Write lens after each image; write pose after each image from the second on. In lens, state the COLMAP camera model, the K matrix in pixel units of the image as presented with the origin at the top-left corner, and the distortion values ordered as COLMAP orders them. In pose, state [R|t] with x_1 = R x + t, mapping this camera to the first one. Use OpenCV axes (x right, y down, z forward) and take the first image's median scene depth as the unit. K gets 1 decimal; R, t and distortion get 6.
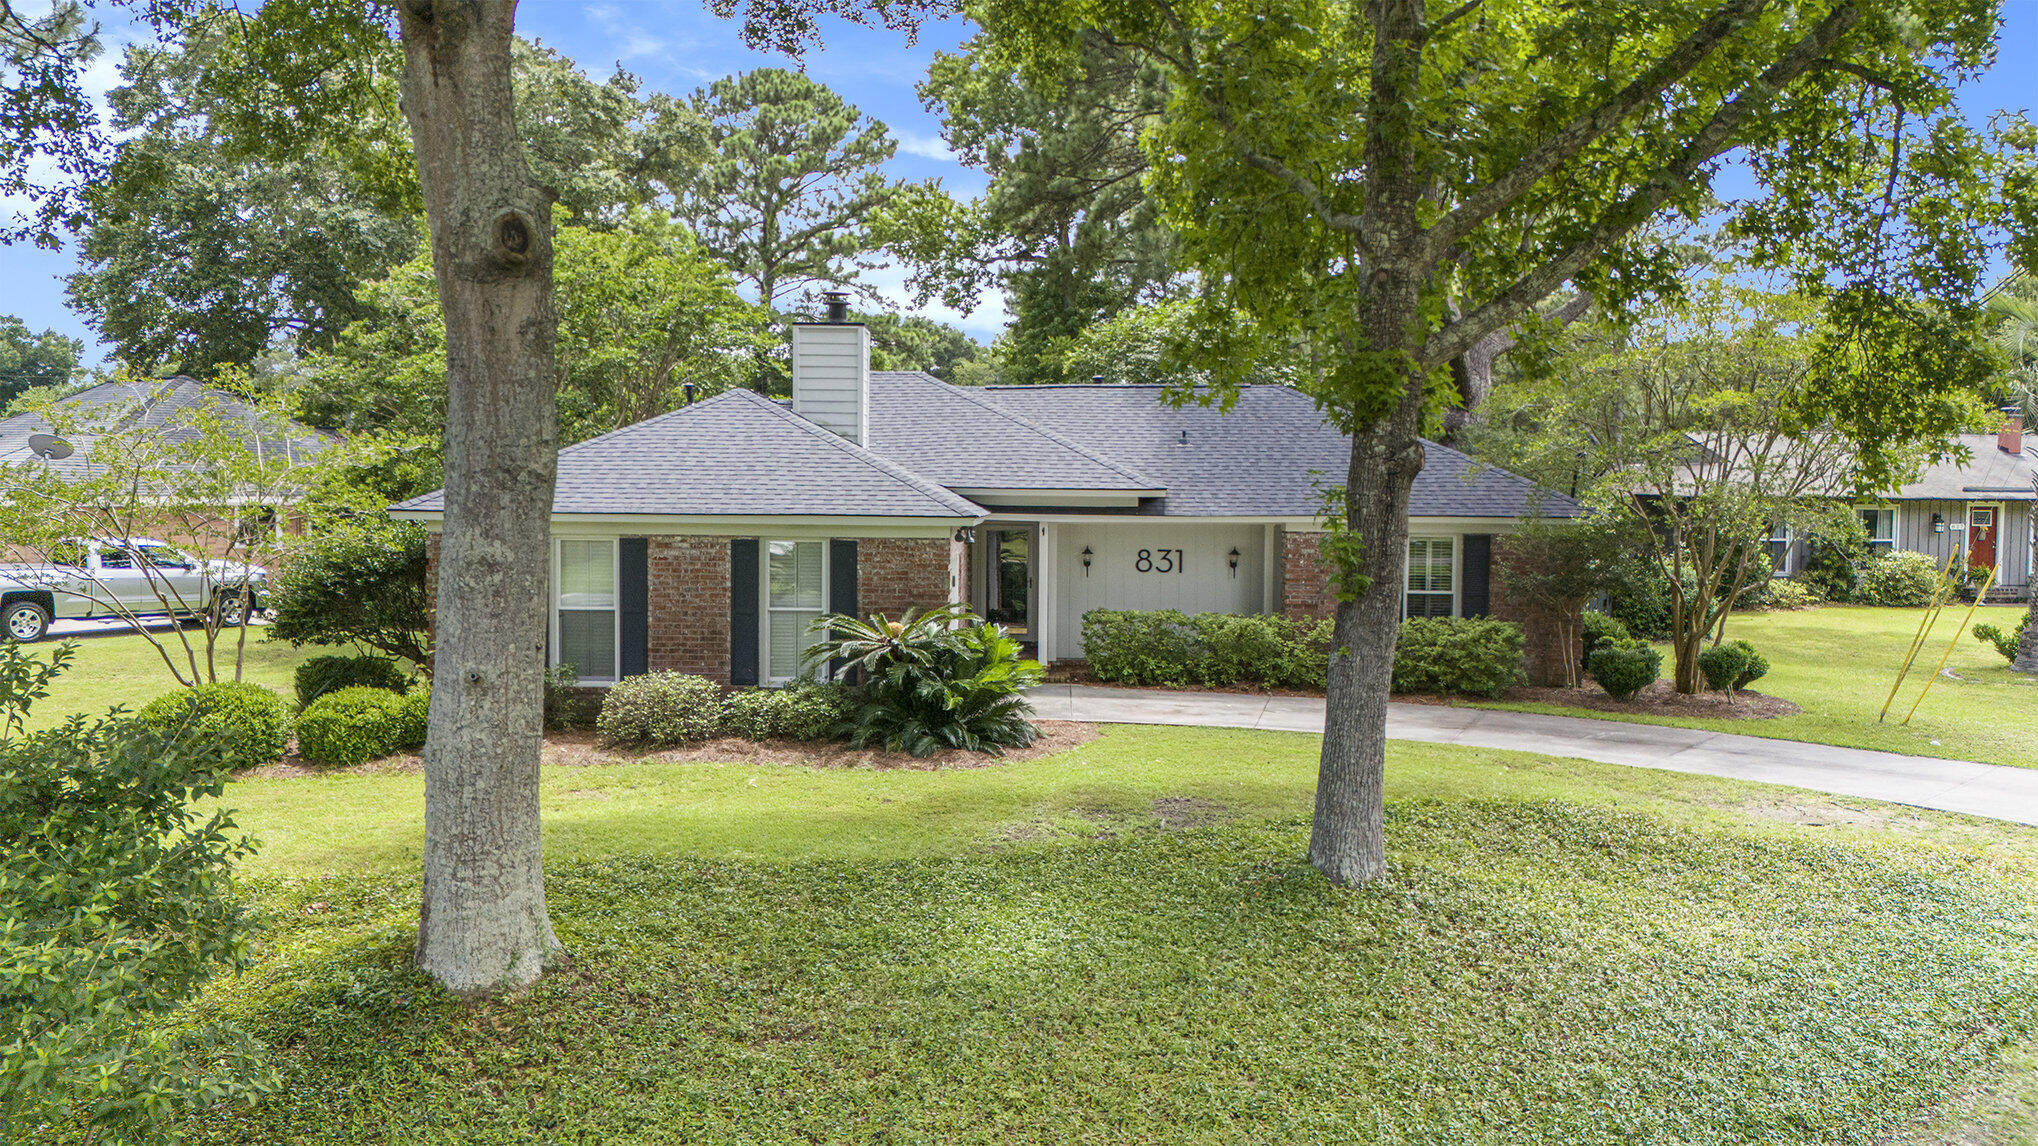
lens RADIAL K [[1505.7, 0, 1019.0], [0, 1505.7, 573.0], [0, 0, 1]] dist [0.071904, -0.067083]
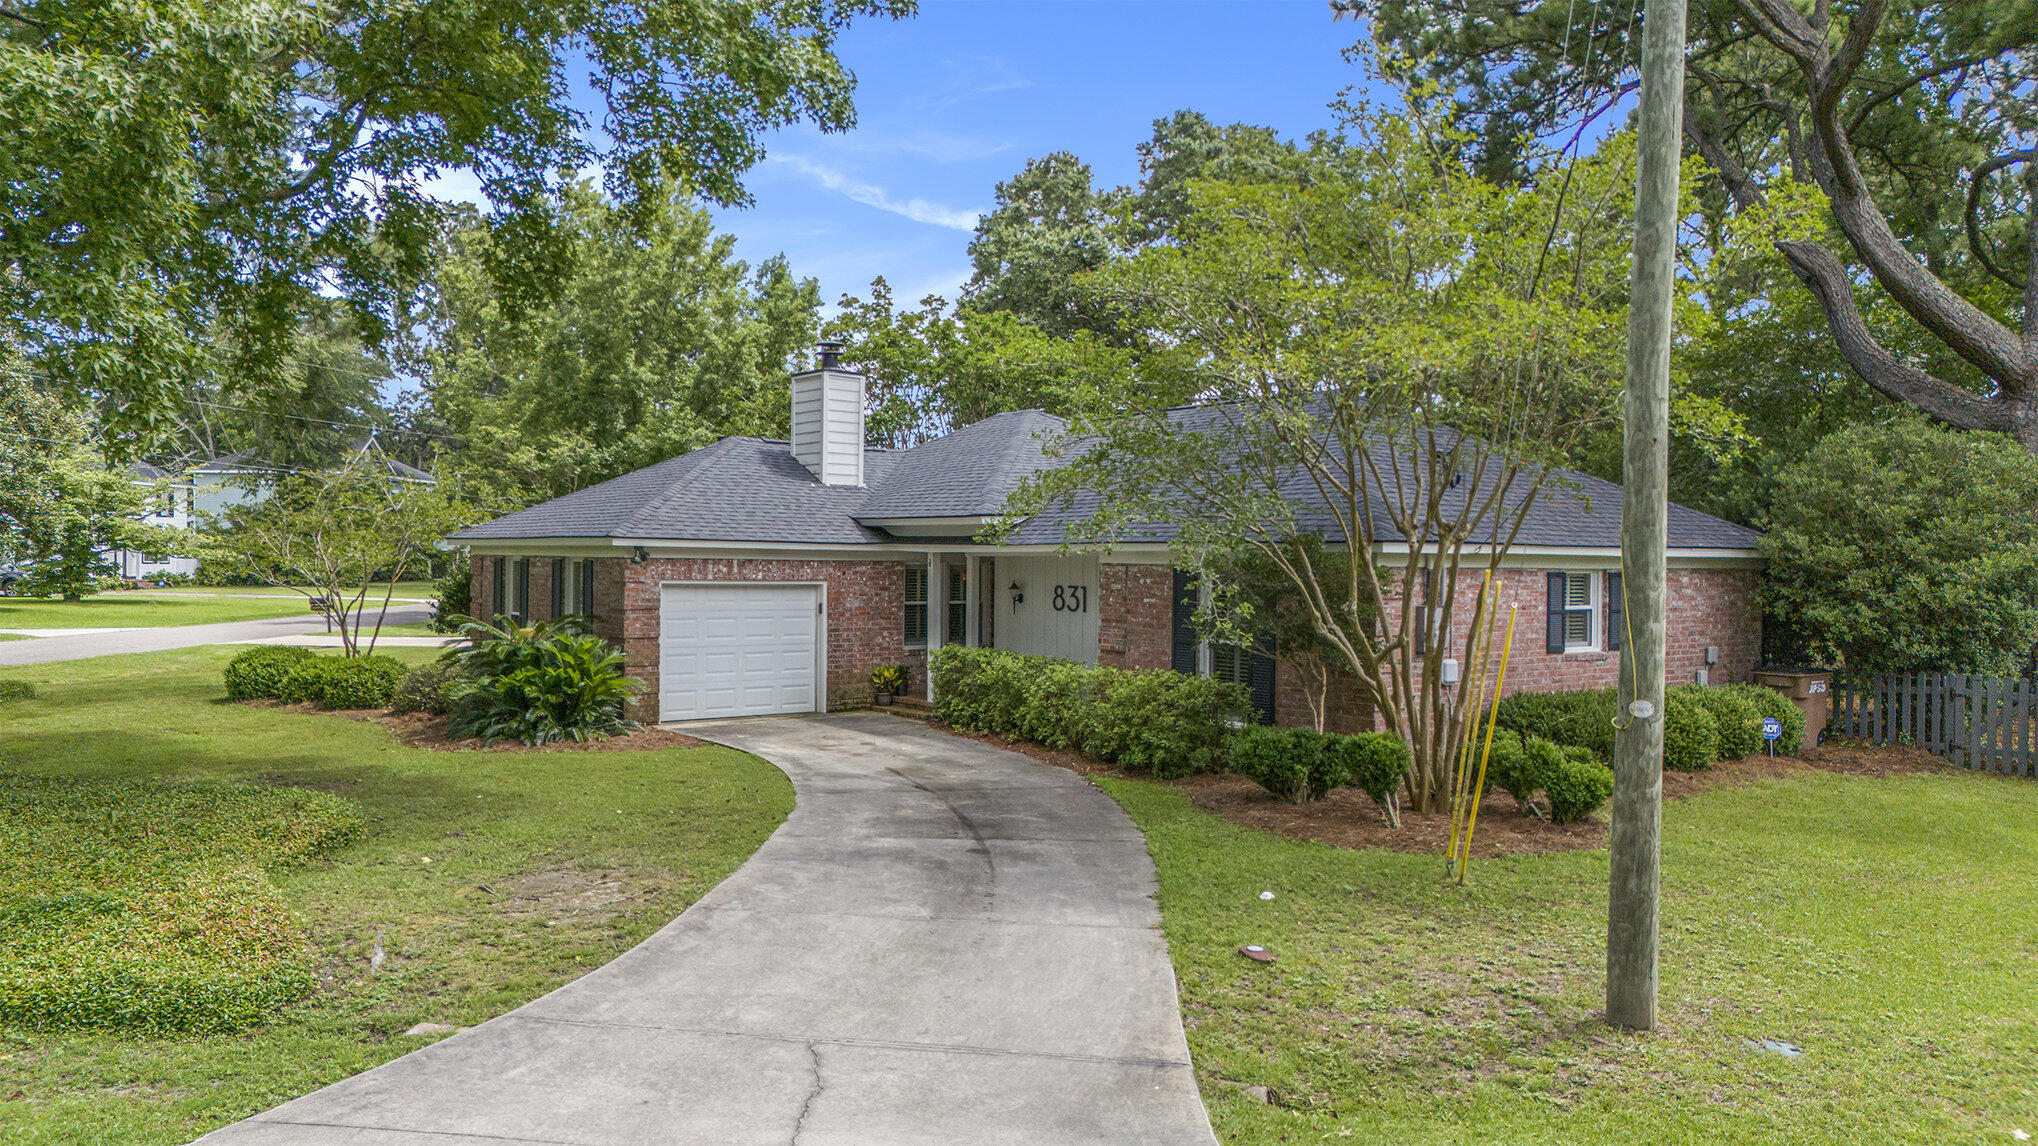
lens RADIAL K [[1505.7, 0, 1019.0], [0, 1505.7, 573.0], [0, 0, 1]] dist [0.071904, -0.067083]
pose [[0.619524, 0.005318, -0.784960, 0.991674], [-0.050333, 0.998188, -0.032963, 0.010037], [0.783363, 0.059931, 0.618669, 0.543500]]
